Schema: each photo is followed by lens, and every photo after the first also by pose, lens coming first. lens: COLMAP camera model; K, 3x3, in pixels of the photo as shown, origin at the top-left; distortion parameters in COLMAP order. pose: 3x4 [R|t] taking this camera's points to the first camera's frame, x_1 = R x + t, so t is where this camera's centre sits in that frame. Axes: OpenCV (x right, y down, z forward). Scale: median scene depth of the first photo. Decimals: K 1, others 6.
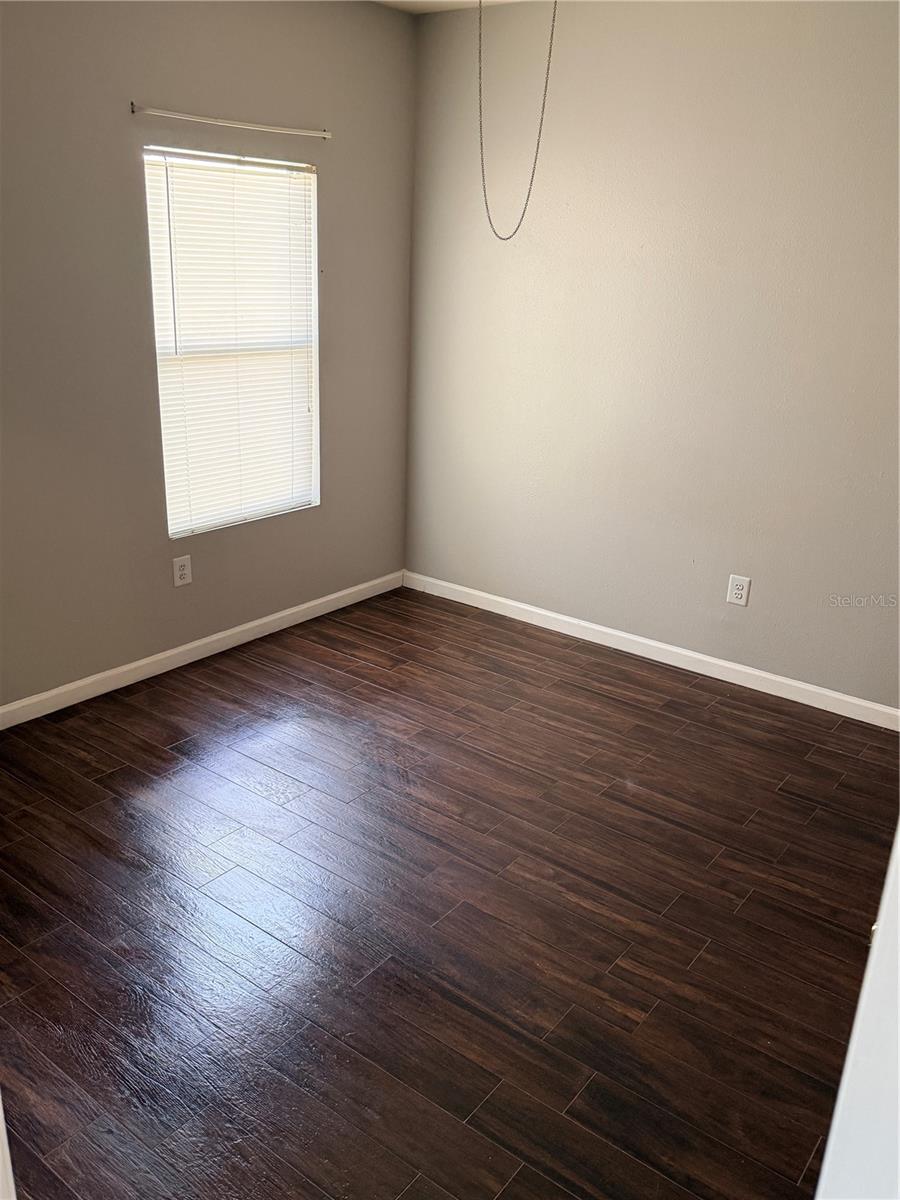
lens RADIAL K [[962.2, 0, 447.4], [0, 962.2, 605.1], [0, 0, 1]] dist [0.011656, -0.030753]
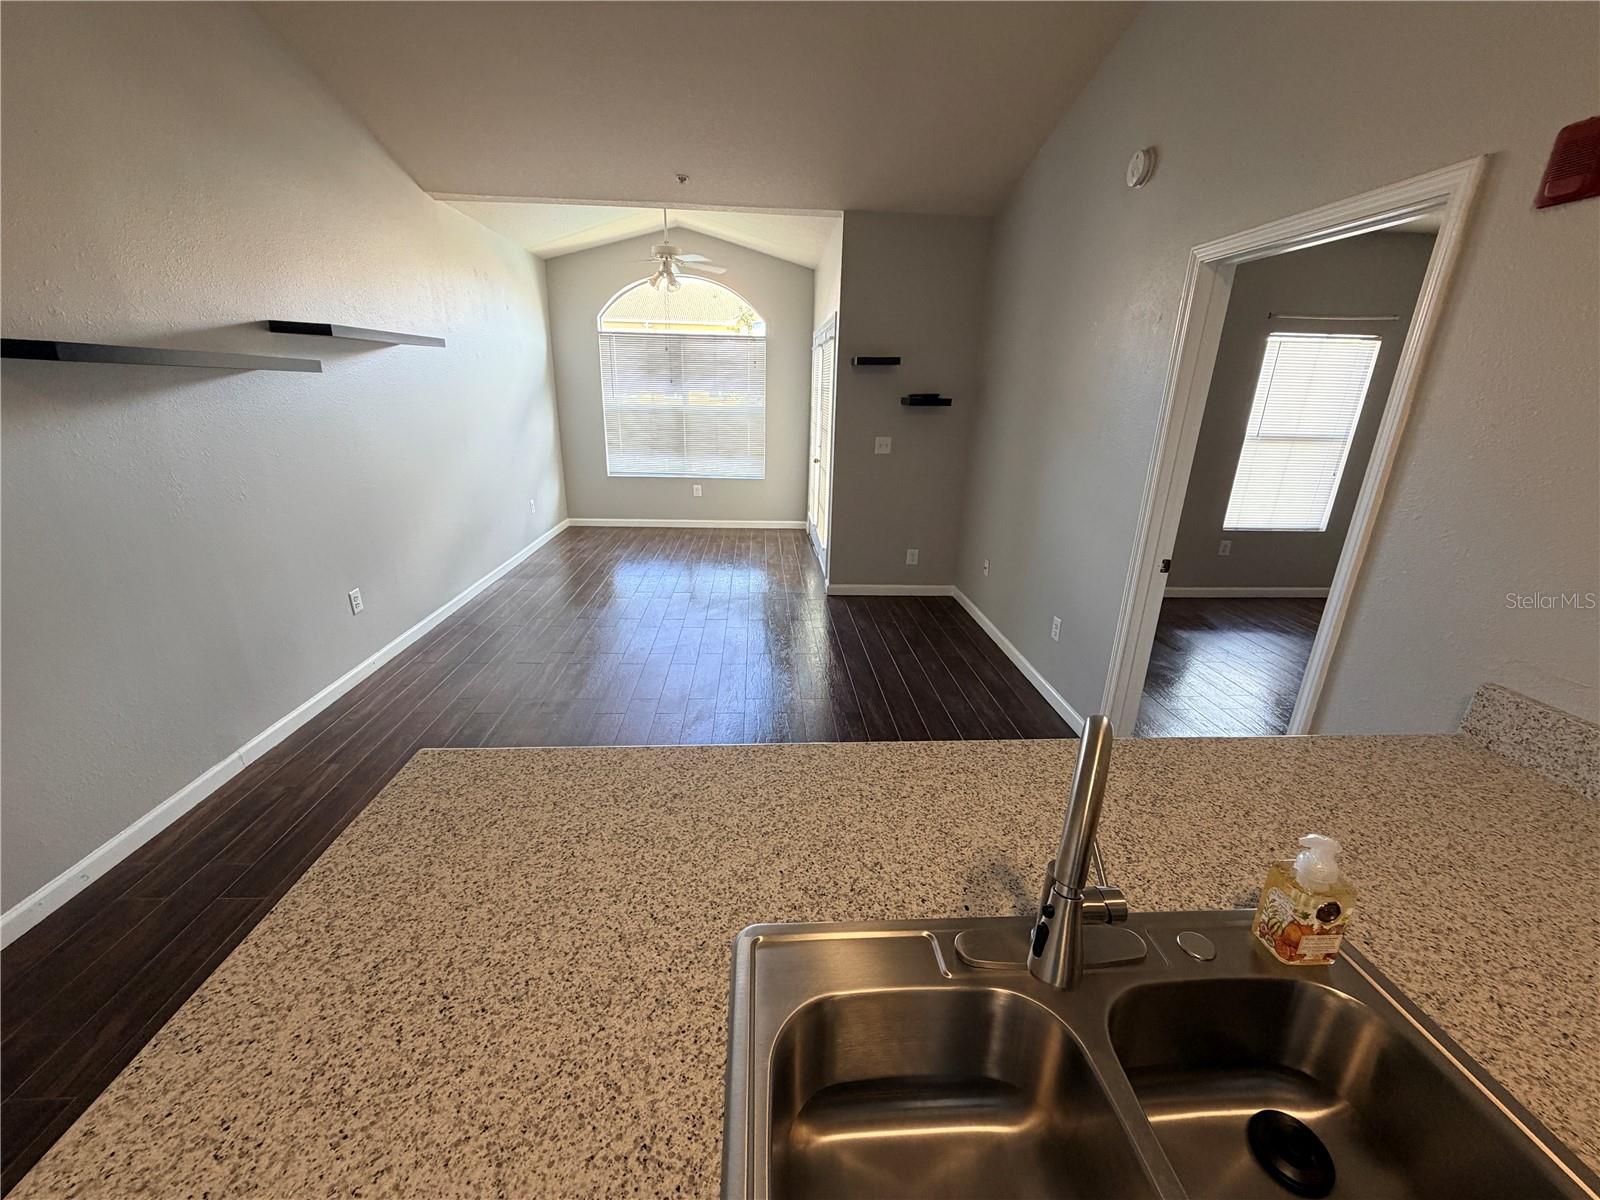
lens RADIAL K [[638.0, 0, 794.2], [0, 638.0, 597.8], [0, 0, 1]] dist [-0.000686, 0.000005]
pose [[0.651398, 0.220129, -0.726101, 0.112364], [-0.260550, 0.963692, 0.058414, 0.209595], [0.712596, 0.151135, 0.685102, -0.474978]]
